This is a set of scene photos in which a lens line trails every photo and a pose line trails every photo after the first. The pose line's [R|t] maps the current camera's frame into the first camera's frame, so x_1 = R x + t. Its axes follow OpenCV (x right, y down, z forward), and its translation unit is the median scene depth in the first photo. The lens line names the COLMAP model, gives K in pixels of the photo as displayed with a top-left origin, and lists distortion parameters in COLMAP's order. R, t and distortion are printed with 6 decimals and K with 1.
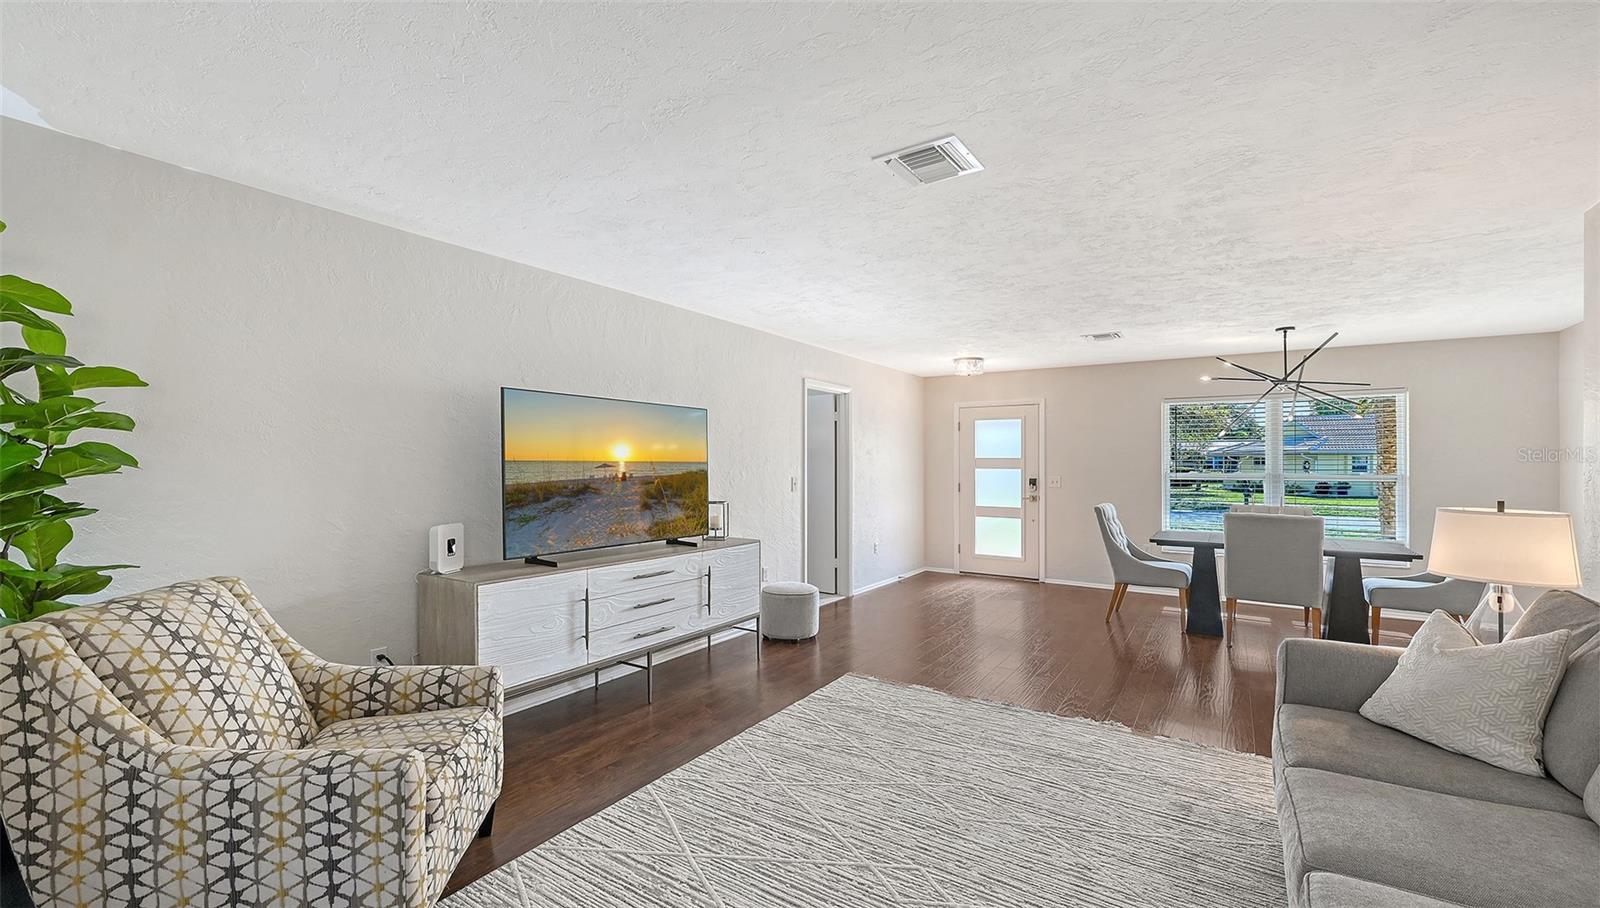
lens RADIAL K [[667.4, 0, 799.2], [0, 667.4, 468.4], [0, 0, 1]] dist [0.000321, 0.000143]
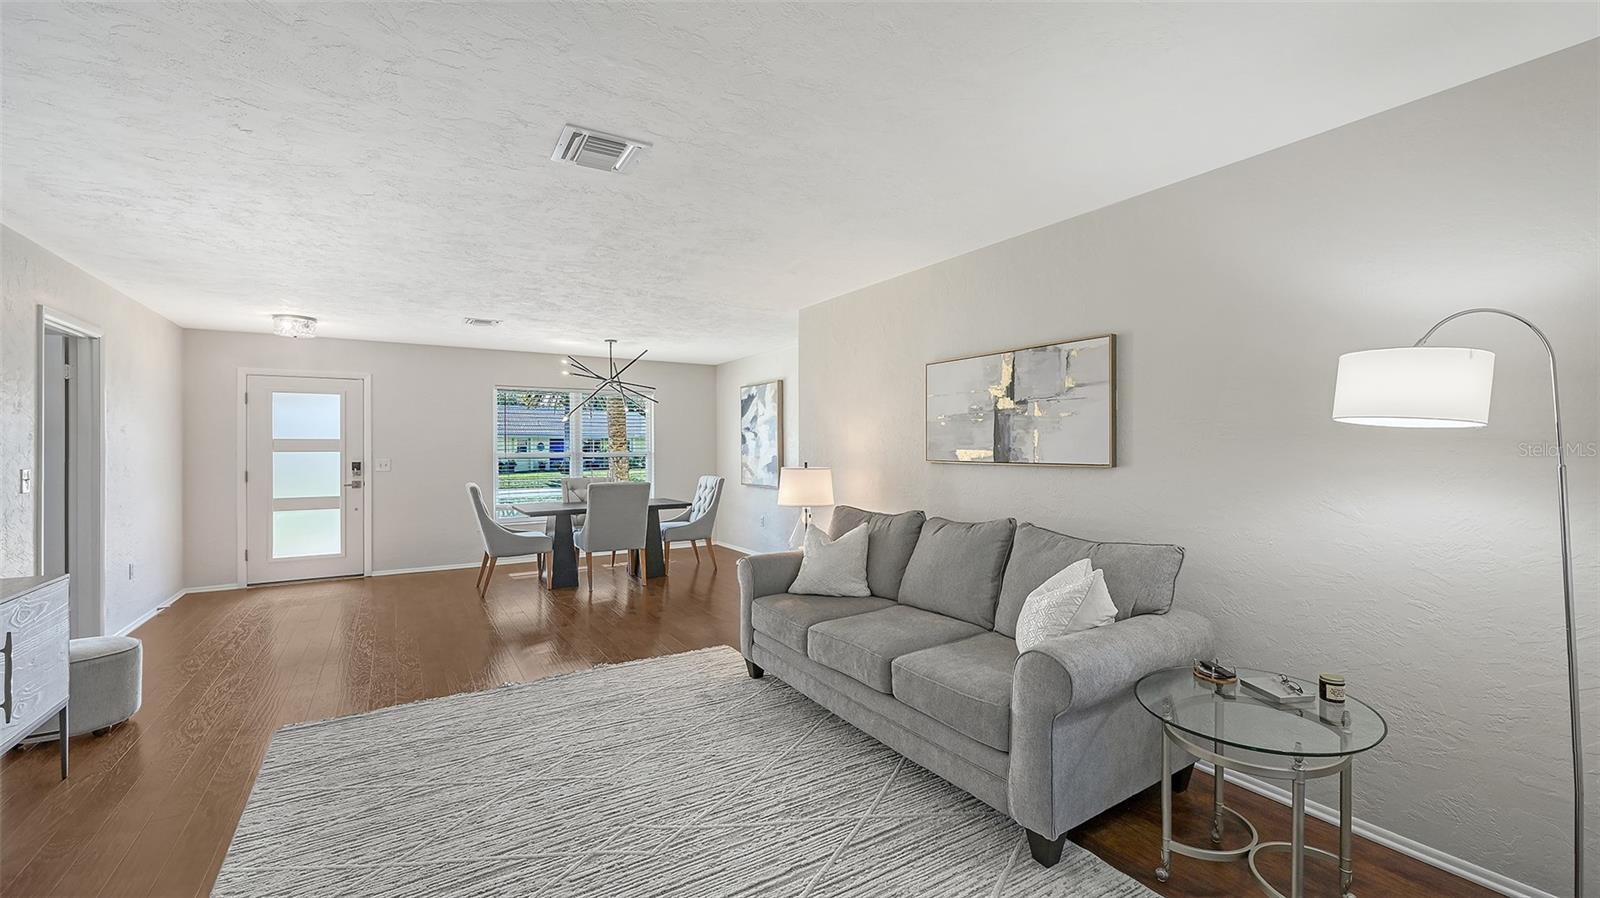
lens RADIAL K [[645.9, 0, 806.5], [0, 645.9, 446.8], [0, 0, 1]] dist [-0.000113, -0.000204]
pose [[0.395446, -0.007447, 0.918459, -0.324608], [0.013533, 0.999906, 0.002281, 0.001380], [-0.918389, 0.011527, 0.395510, 0.170196]]
